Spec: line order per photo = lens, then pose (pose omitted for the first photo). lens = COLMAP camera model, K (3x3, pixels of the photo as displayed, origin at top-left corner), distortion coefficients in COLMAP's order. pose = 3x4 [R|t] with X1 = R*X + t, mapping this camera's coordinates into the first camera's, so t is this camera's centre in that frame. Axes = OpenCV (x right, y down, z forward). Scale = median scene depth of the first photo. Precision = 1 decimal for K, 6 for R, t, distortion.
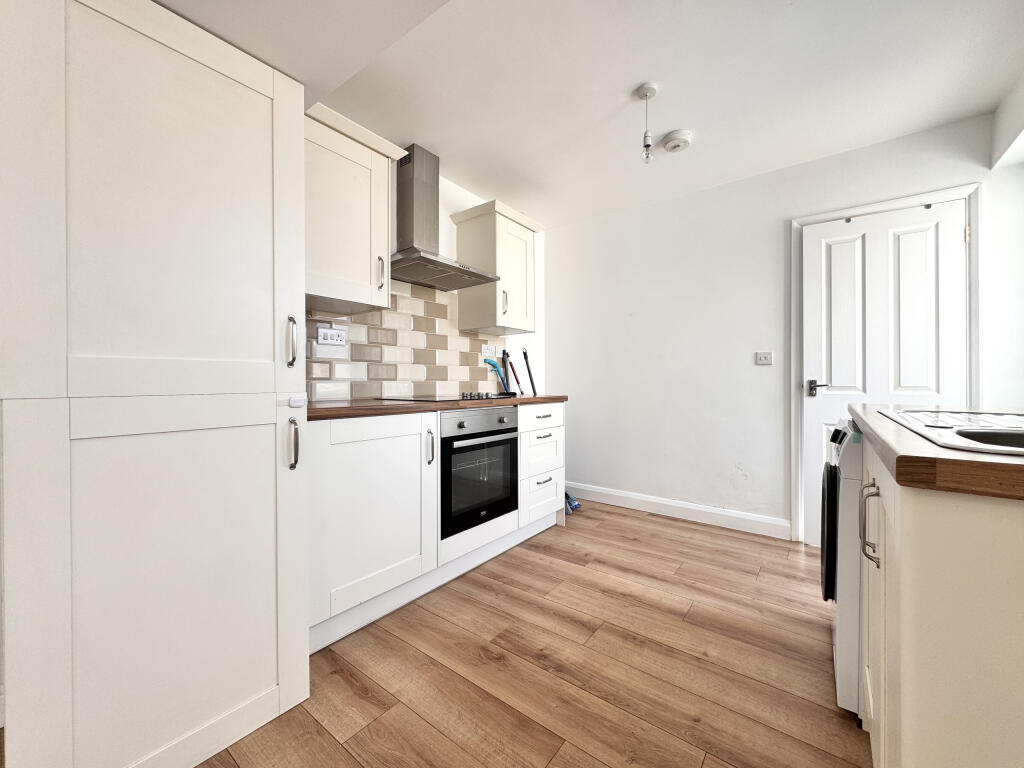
lens RADIAL K [[412.0, 0, 513.0], [0, 412.0, 380.8], [0, 0, 1]] dist [-0.000908, -0.000104]
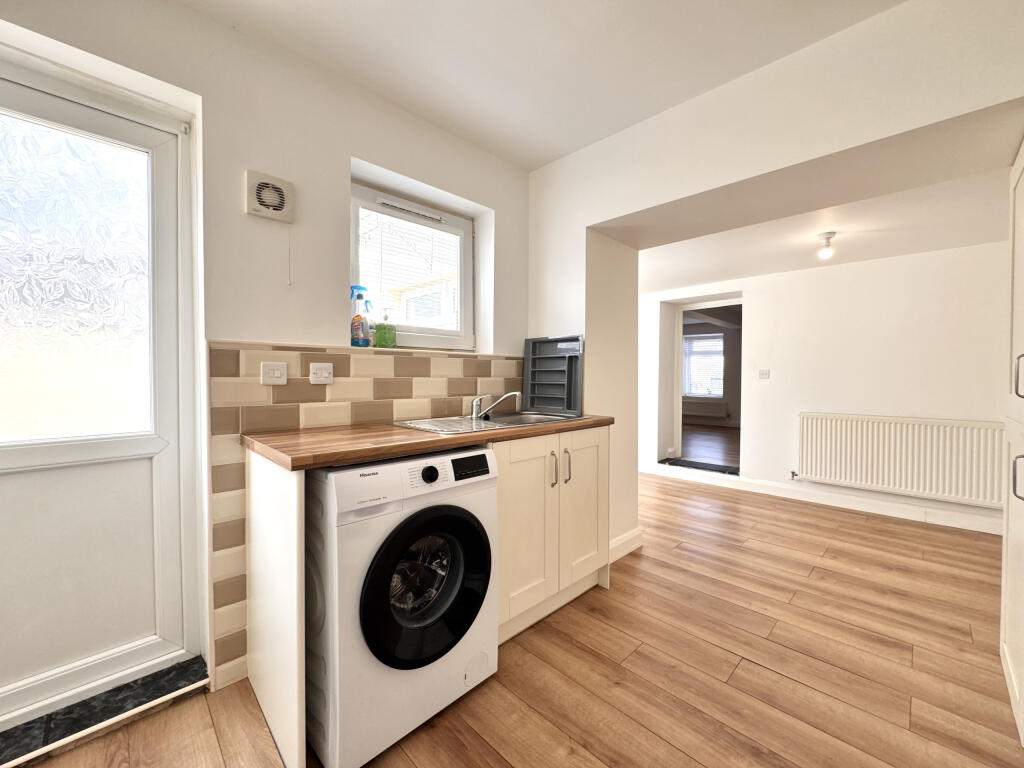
lens RADIAL K [[412.0, 0, 511.3], [0, 412.0, 381.4], [0, 0, 1]] dist [-0.000908, -0.000104]
pose [[-0.990066, -0.004809, 0.140521, 0.529345], [-0.002386, 0.999846, 0.017407, -0.091734], [-0.140583, 0.016898, -0.989925, 2.017366]]
